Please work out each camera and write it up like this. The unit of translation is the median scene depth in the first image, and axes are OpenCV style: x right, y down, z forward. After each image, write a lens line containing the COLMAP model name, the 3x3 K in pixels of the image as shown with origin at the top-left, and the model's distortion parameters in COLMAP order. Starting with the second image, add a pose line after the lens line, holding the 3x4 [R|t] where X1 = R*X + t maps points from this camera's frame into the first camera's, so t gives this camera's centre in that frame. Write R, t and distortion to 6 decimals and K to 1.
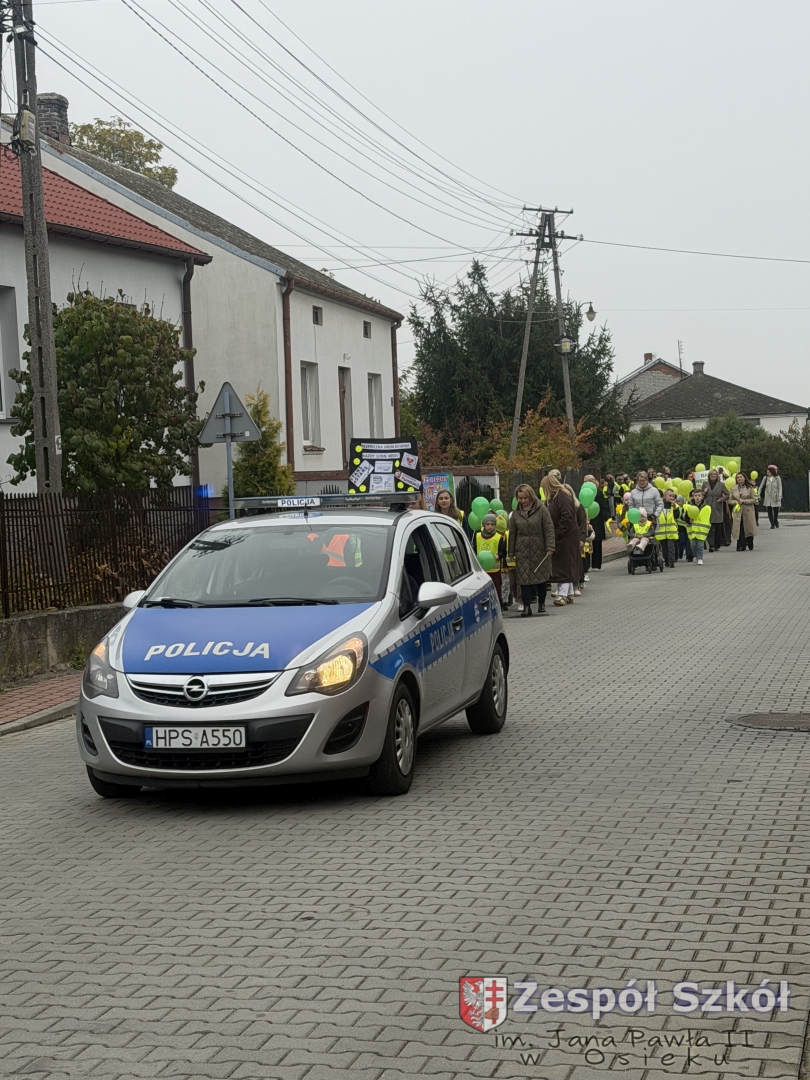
lens RADIAL K [[2021.1, 0, 405.0], [0, 2021.1, 540.0], [0, 0, 1]] dist [0.251099, 0.003282]
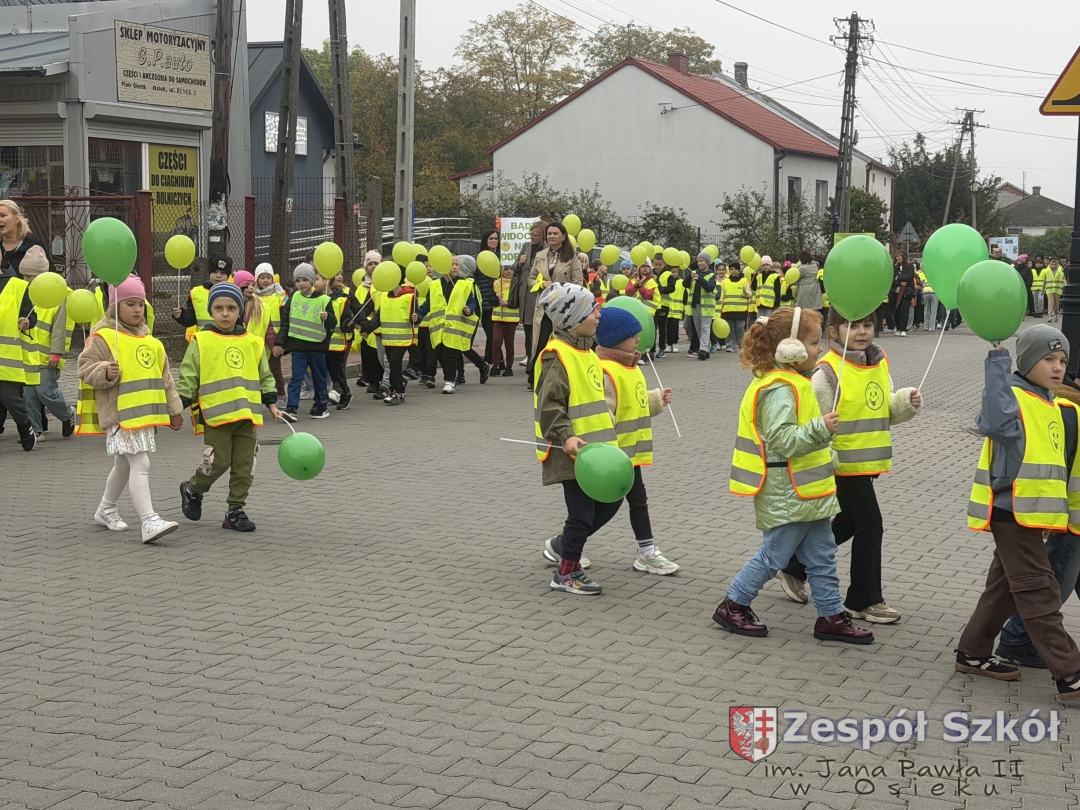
lens RADIAL K [[1821.4, 0, 529.2], [0, 1821.4, 405.4], [0, 0, 1]] dist [0.160753, -0.091105]
pose [[0.993581, 0.058111, -0.097061, -0.140038], [-0.052558, 0.996884, 0.058817, 0.020005], [0.100176, -0.053338, 0.993539, -0.646645]]
